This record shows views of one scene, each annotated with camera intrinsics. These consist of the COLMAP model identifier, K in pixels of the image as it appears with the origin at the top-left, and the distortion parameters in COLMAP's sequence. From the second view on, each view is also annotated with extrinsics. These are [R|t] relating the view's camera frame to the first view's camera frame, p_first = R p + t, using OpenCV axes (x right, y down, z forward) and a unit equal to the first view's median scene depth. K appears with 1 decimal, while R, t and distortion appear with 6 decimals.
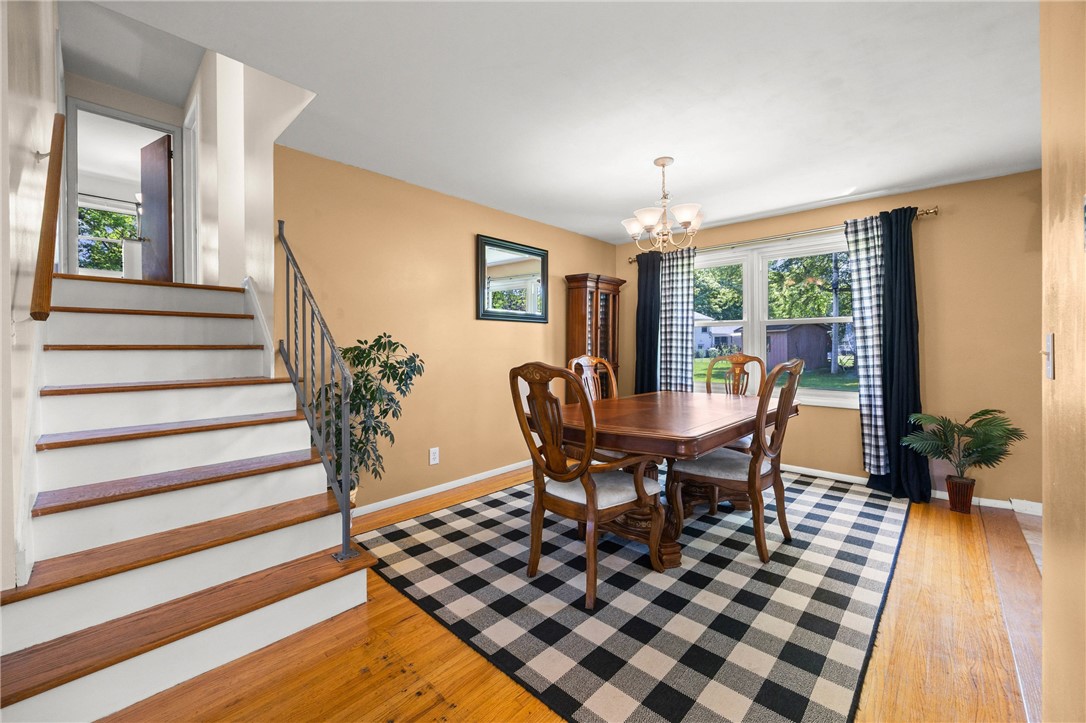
lens RADIAL K [[425.1, 0, 544.7], [0, 425.1, 346.7], [0, 0, 1]] dist [-0.002617, -0.000175]
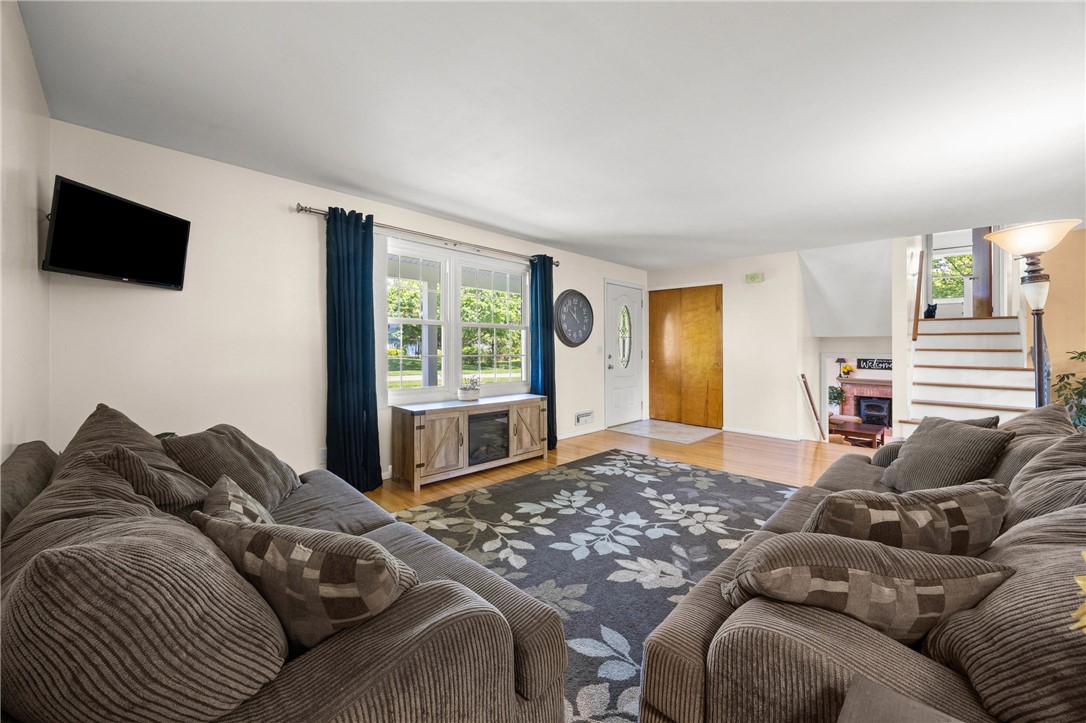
lens RADIAL K [[424.4, 0, 549.1], [0, 424.4, 345.9], [0, 0, 1]] dist [-0.001430, -0.000117]
pose [[-0.011493, -0.002613, -0.999931, 0.924023], [-0.013219, 0.999910, -0.002461, 0.009190], [0.999847, 0.013190, -0.011526, -0.779760]]
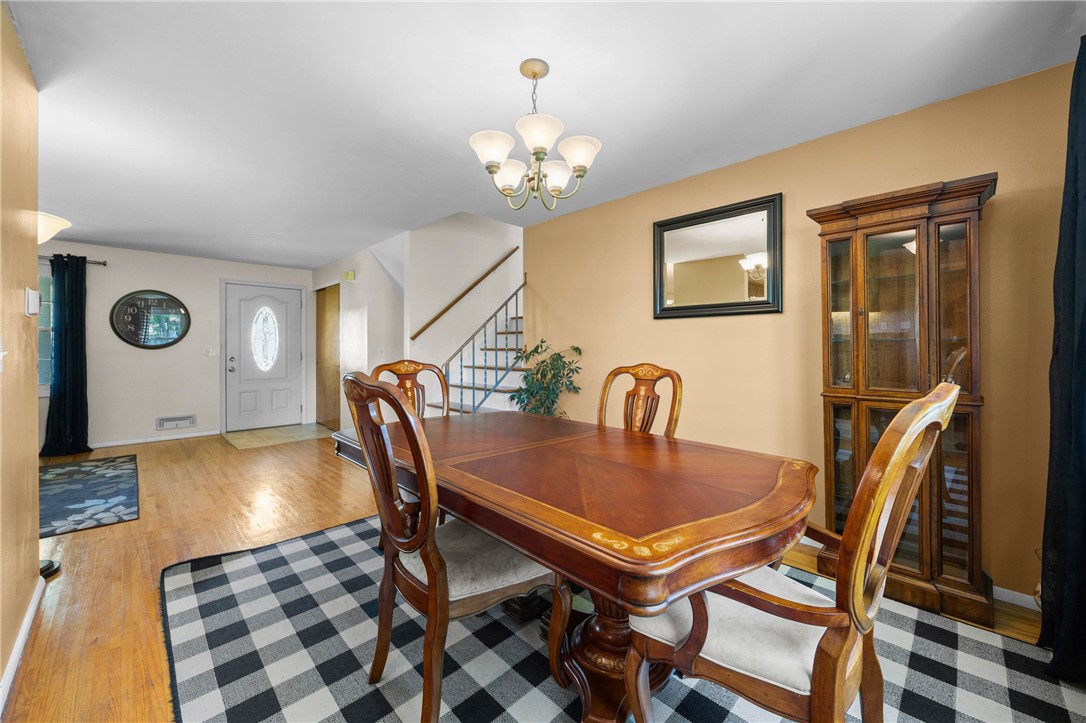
lens RADIAL K [[425.1, 0, 544.7], [0, 425.1, 346.7], [0, 0, 1]] dist [-0.002617, -0.000175]
pose [[-0.031128, 0.001764, -0.999514, 0.821137], [-0.004249, 0.999989, 0.001897, -0.009216], [0.999506, 0.004306, -0.031120, 0.899647]]
